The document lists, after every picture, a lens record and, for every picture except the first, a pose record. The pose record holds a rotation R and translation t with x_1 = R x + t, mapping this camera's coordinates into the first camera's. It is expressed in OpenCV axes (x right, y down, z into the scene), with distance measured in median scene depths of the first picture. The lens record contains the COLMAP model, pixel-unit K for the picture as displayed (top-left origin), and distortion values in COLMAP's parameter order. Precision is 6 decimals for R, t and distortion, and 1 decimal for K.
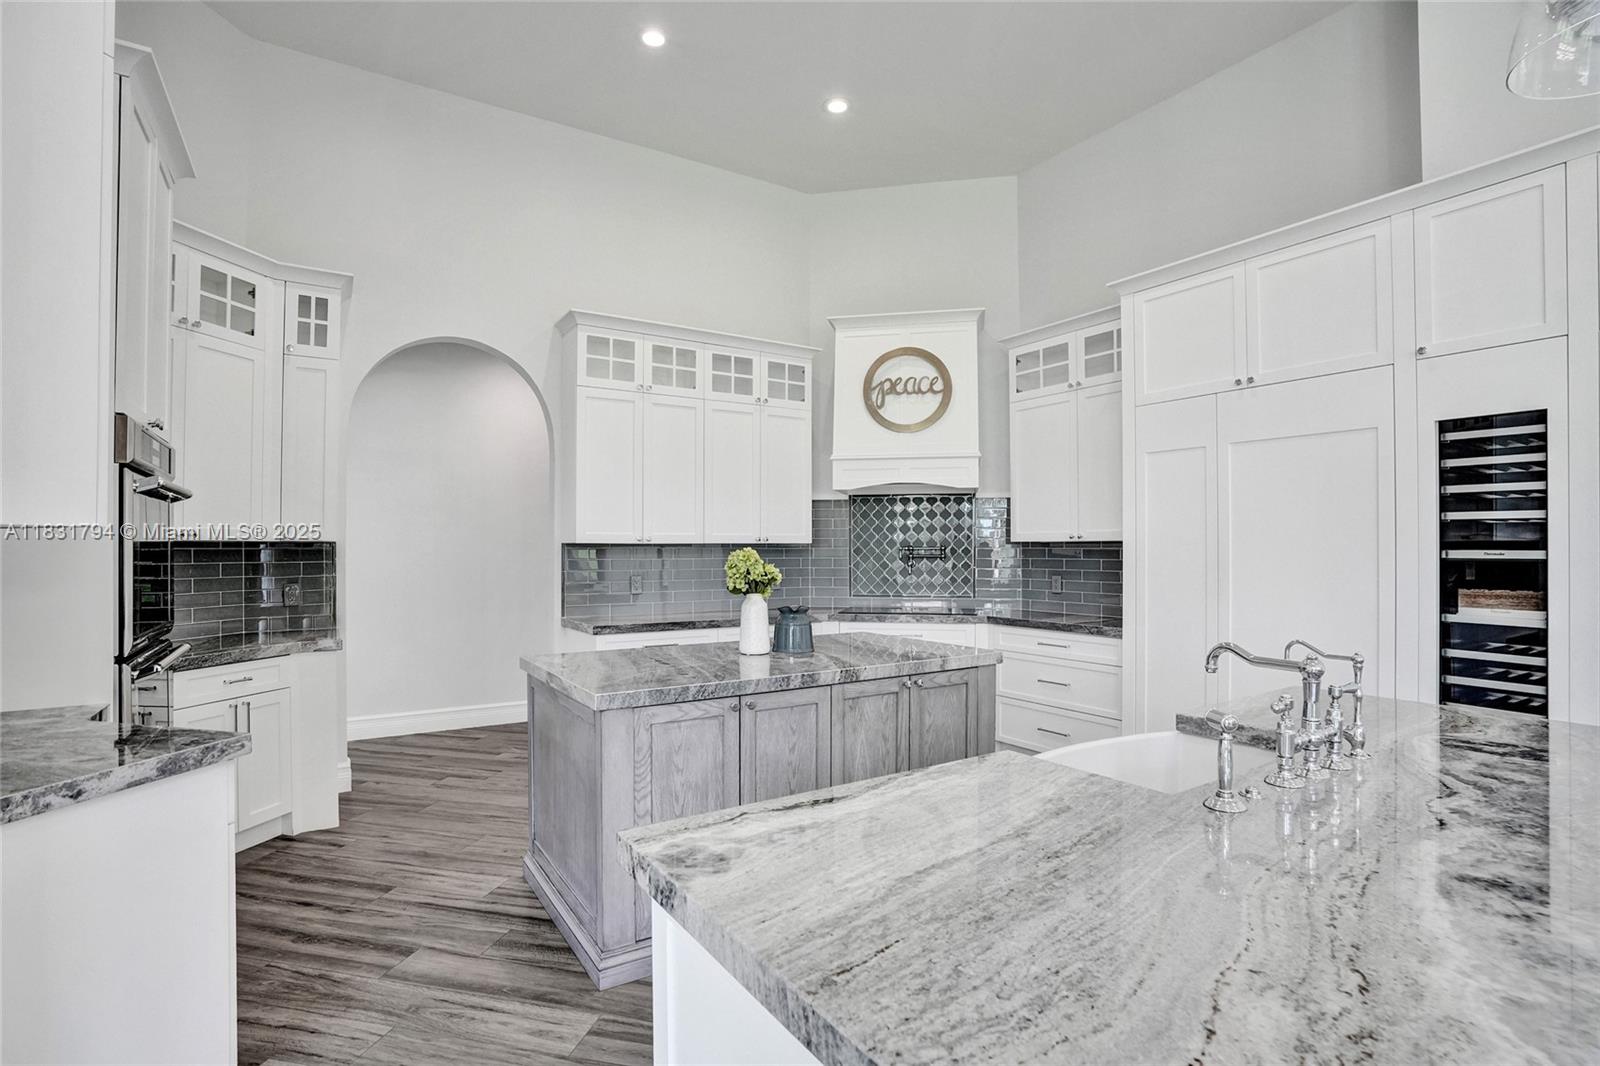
lens RADIAL K [[774.4, 0, 792.7], [0, 774.4, 538.3], [0, 0, 1]] dist [-0.077280, 0.037500]
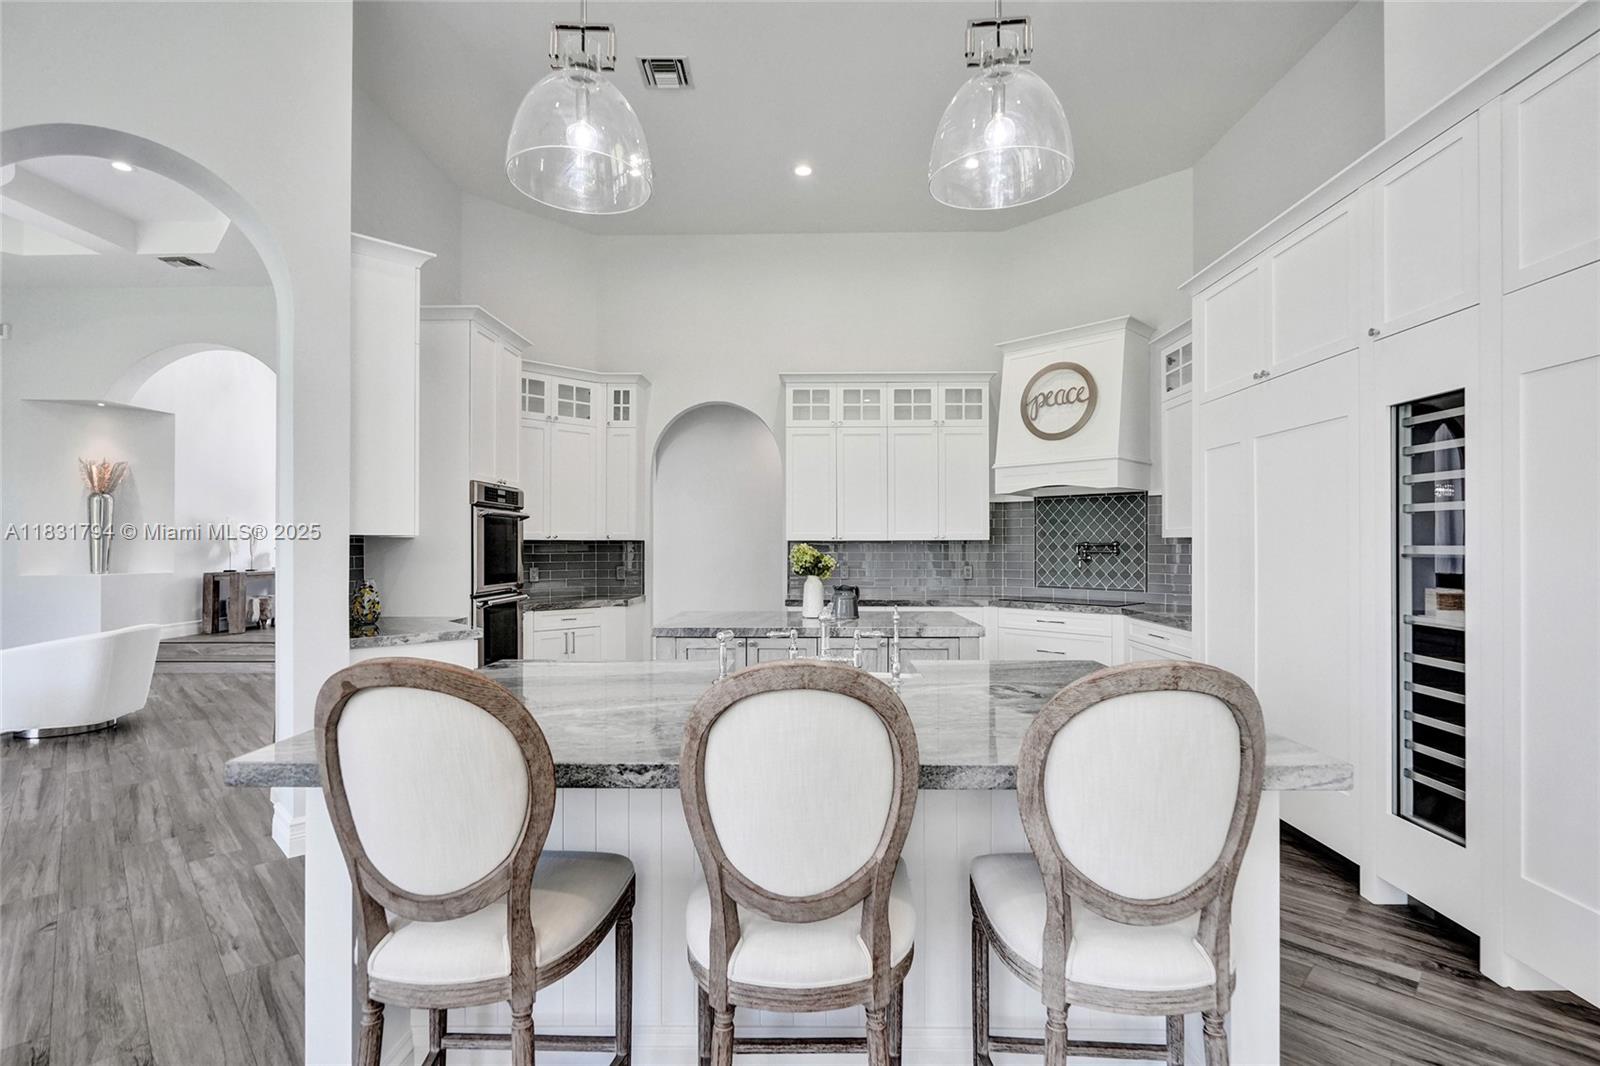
lens RADIAL K [[747.3, 0, 795.0], [0, 747.3, 538.3], [0, 0, 1]] dist [-0.011044, 0.000130]
pose [[0.828129, -0.004706, -0.560518, 0.505181], [0.006755, 0.999976, 0.001585, 0.000316], [0.560497, -0.005099, 0.828141, -0.117445]]
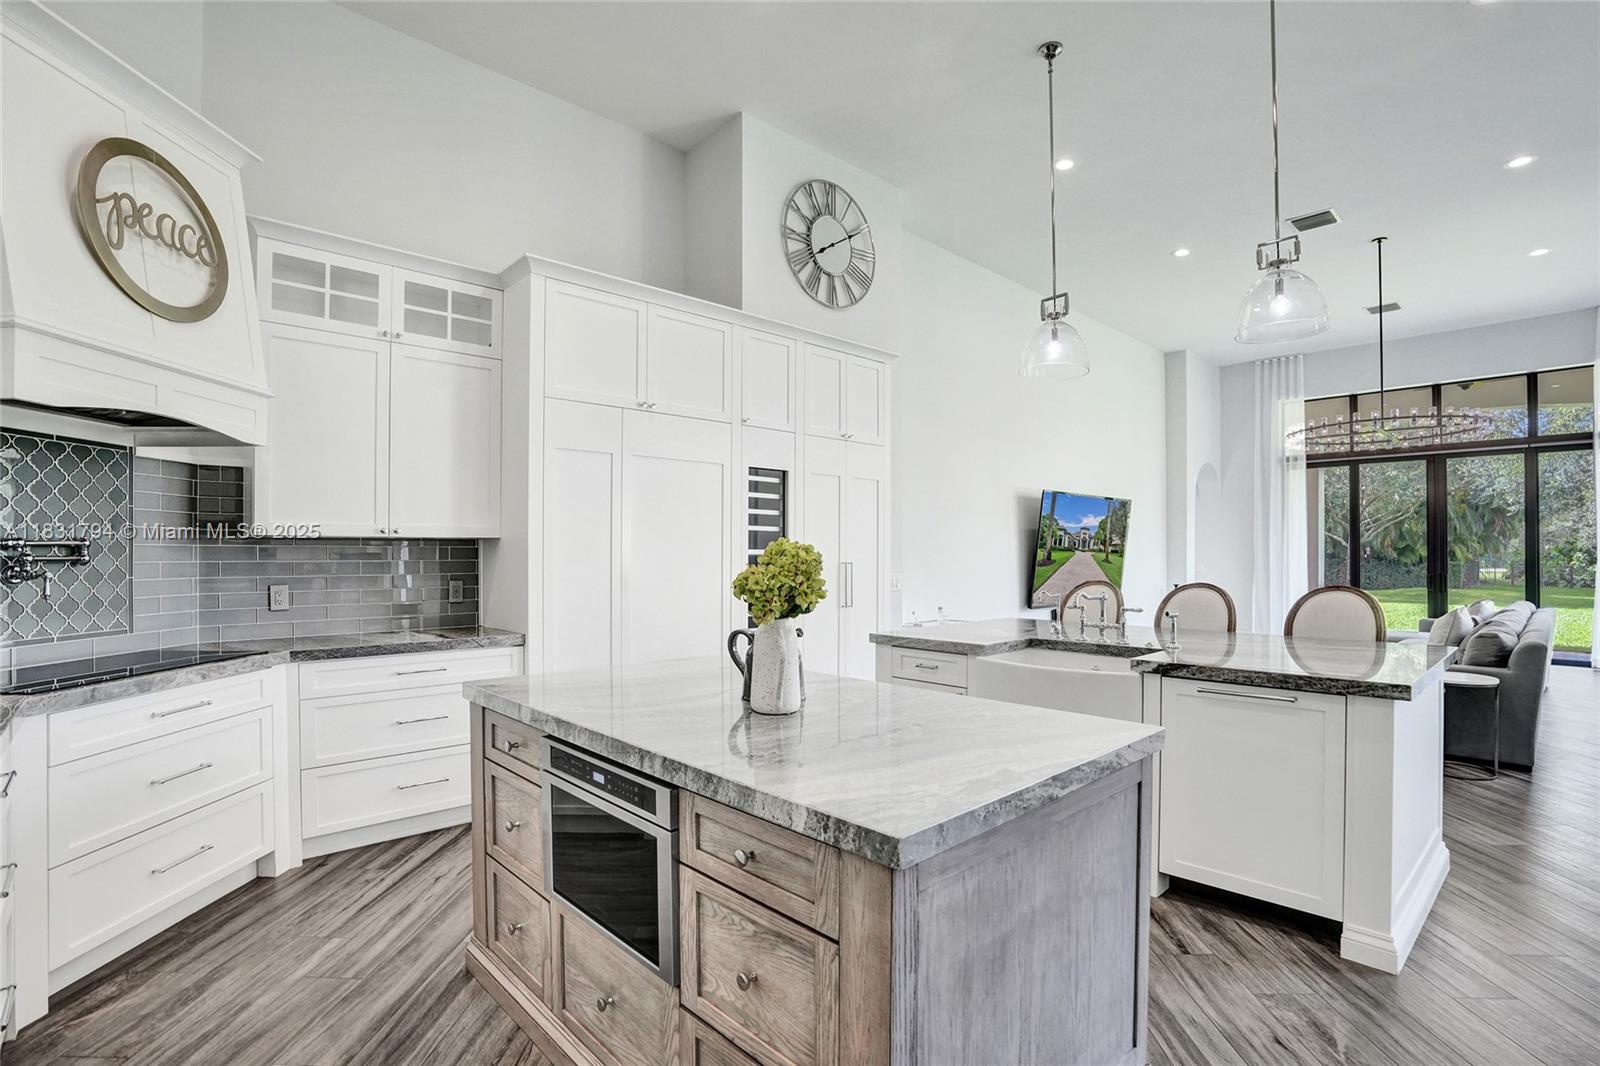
lens RADIAL K [[760.6, 0, 800.0], [0, 760.6, 533.0], [0, 0, 1]] dist [-0.065857, 0.026642]
pose [[-0.178383, 0.026758, 0.983597, -0.468537], [-0.014367, 0.999453, -0.029795, 0.017751], [-0.983856, -0.019446, -0.177901, 0.767496]]
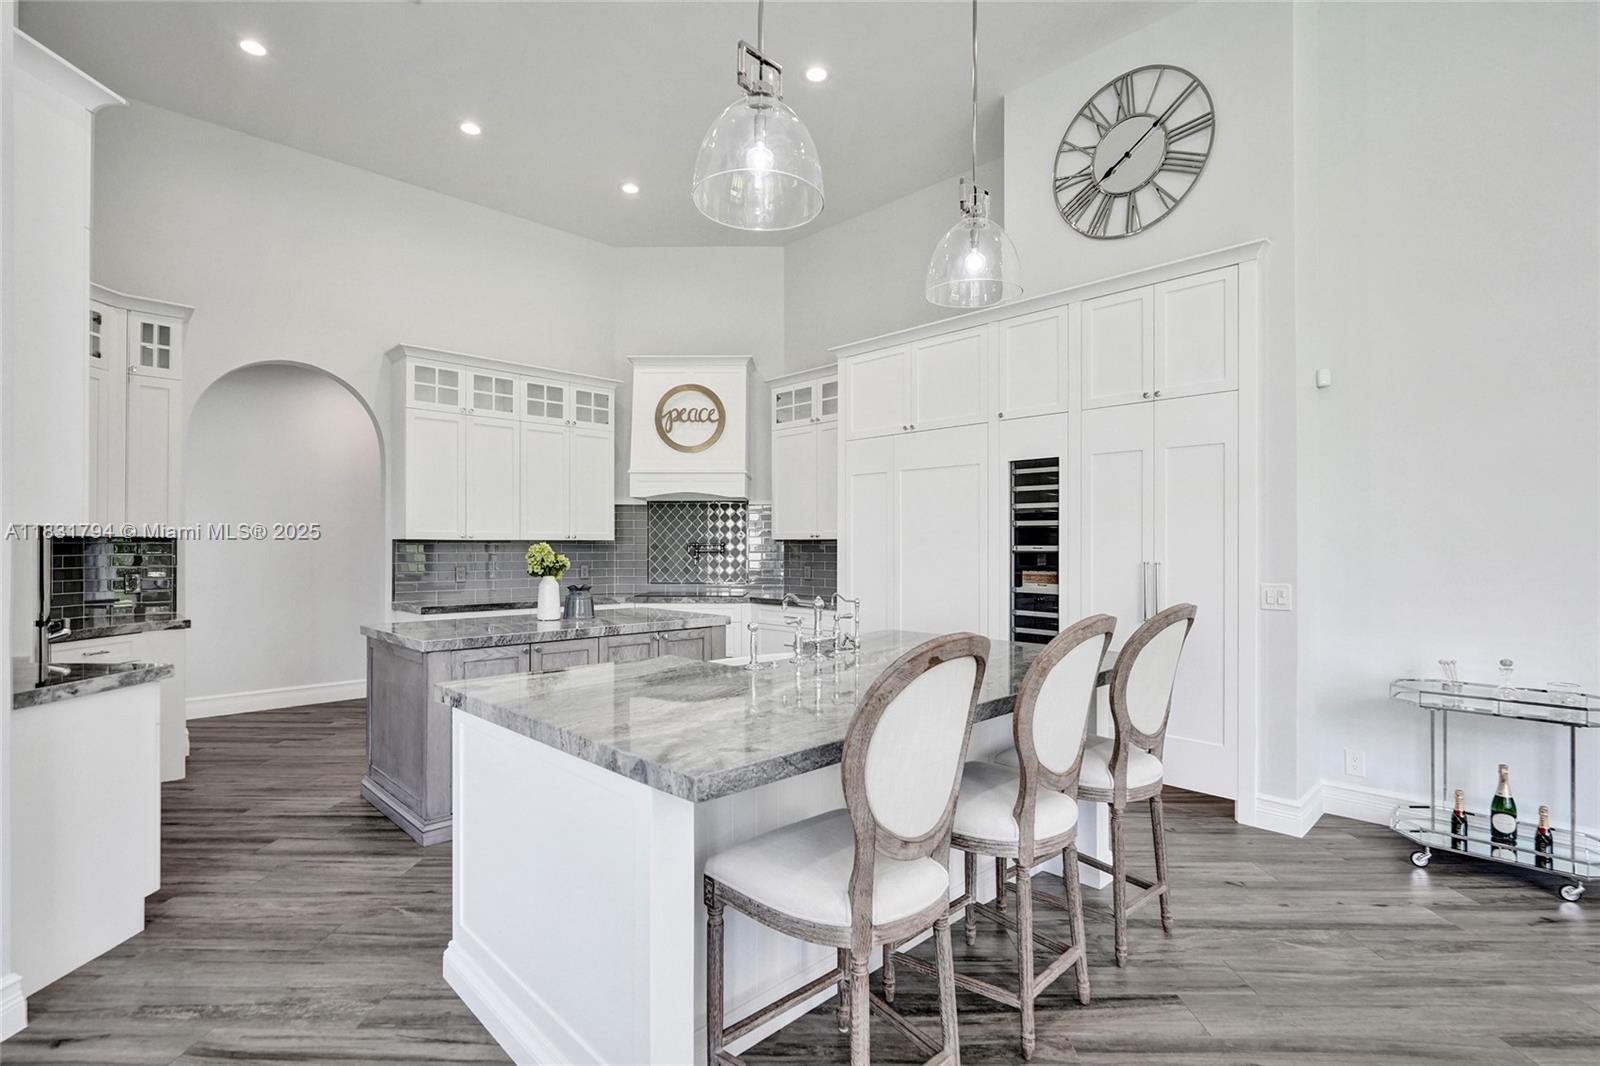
lens RADIAL K [[769.5, 0, 794.7], [0, 769.5, 542.4], [0, 0, 1]] dist [-0.000369, -0.000173]
pose [[0.980148, 0.002729, 0.198250, 0.077574], [-0.004184, 0.999967, 0.006925, 0.000280], [-0.198225, -0.007617, 0.980127, -0.305843]]
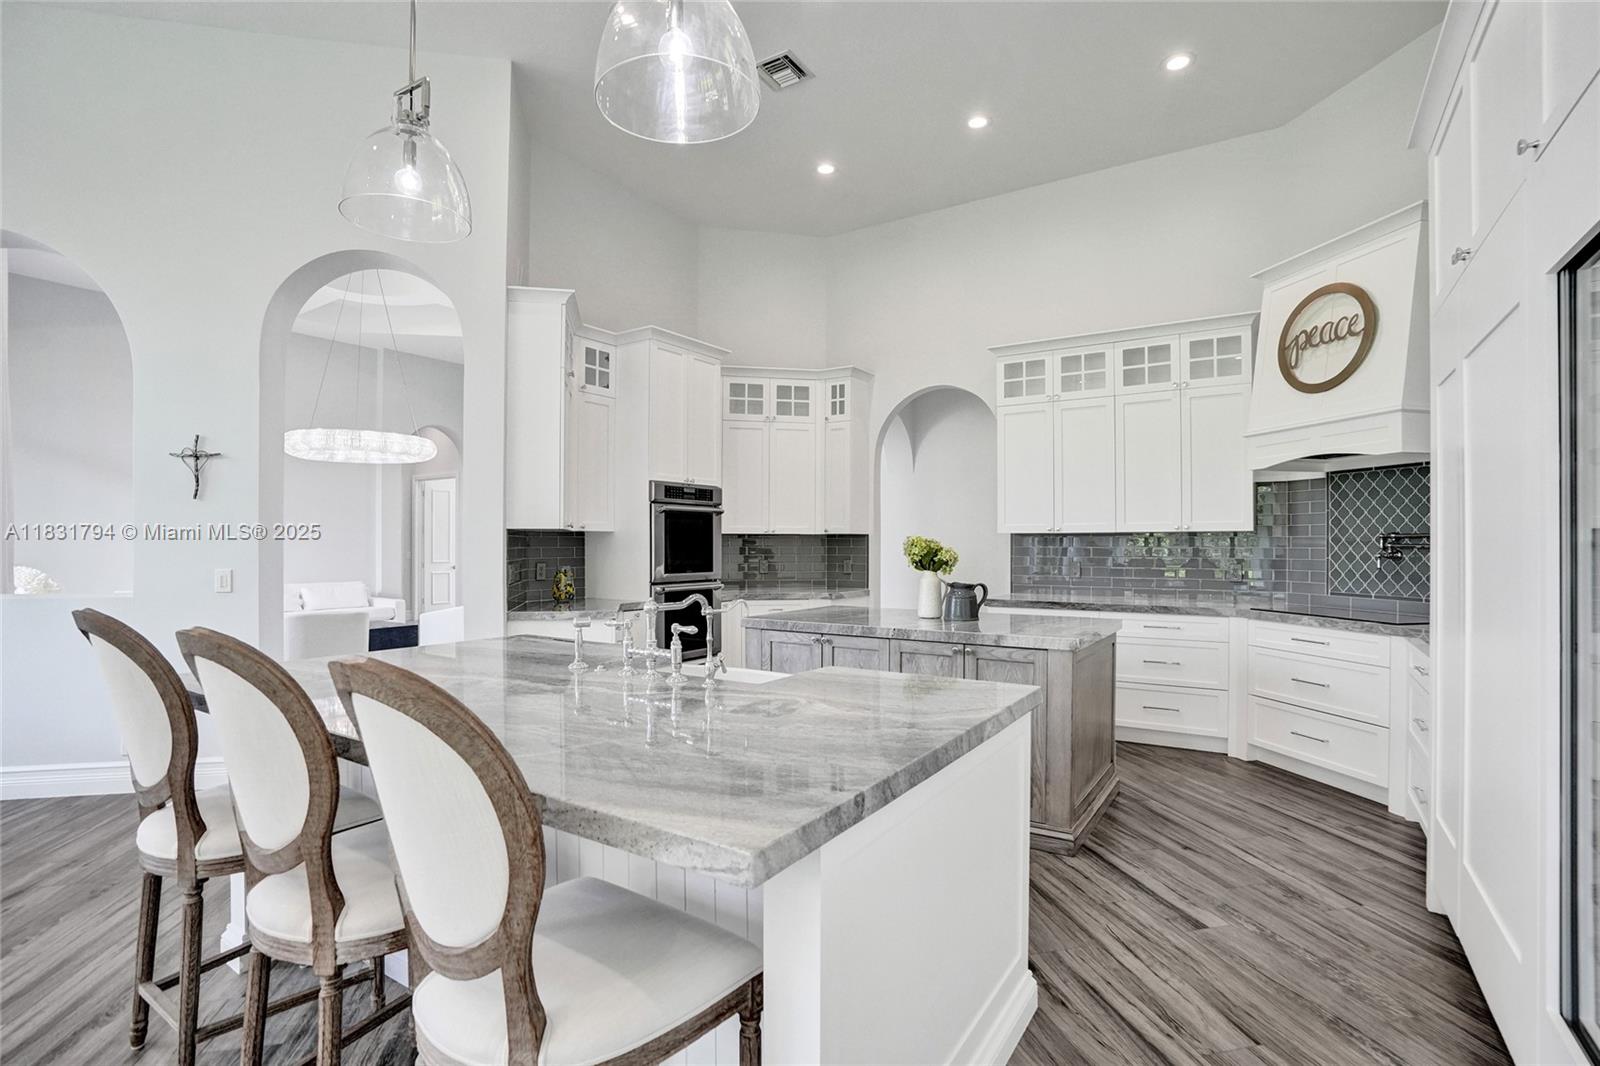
lens RADIAL K [[760.6, 0, 800.0], [0, 760.6, 533.0], [0, 0, 1]] dist [-0.065857, 0.026642]
pose [[0.407448, -0.010629, -0.913167, 0.728364], [0.010785, 0.999919, -0.006827, 0.011341], [0.913165, -0.007067, 0.407529, 0.212121]]
